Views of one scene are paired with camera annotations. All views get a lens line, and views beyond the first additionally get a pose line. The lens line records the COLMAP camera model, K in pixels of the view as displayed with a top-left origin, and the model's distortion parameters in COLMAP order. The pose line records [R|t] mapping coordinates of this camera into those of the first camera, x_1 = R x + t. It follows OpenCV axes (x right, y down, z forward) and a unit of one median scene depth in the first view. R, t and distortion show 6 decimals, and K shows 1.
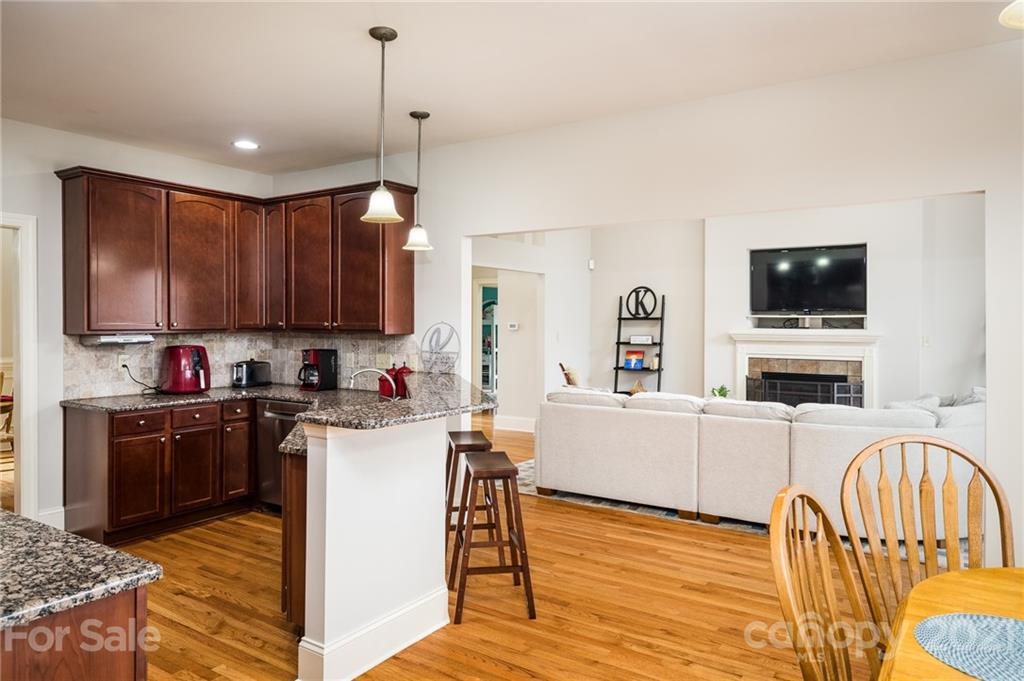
lens RADIAL K [[685.9, 0, 512.3], [0, 685.9, 332.1], [0, 0, 1]] dist [-0.001543, -0.006725]
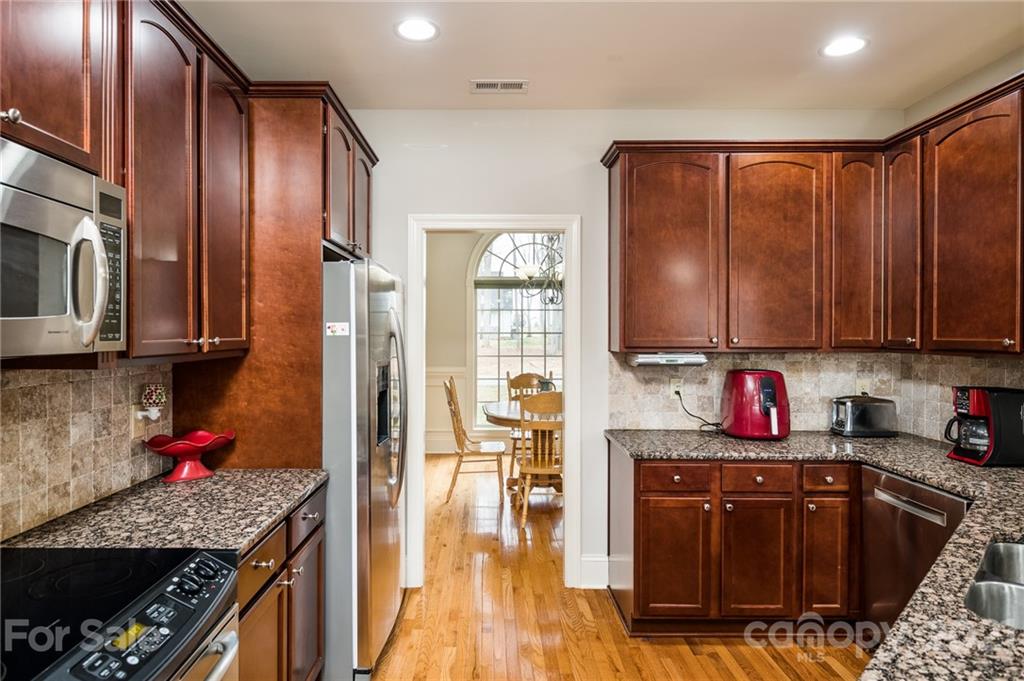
lens RADIAL K [[579.7, 0, 508.6], [0, 579.7, 334.0], [0, 0, 1]] dist [0.016203, -0.010584]
pose [[0.560752, -0.000264, -0.827983, -0.122891], [-0.010807, 0.999912, -0.007638, -0.010220], [0.827913, 0.013231, 0.560700, 0.456797]]
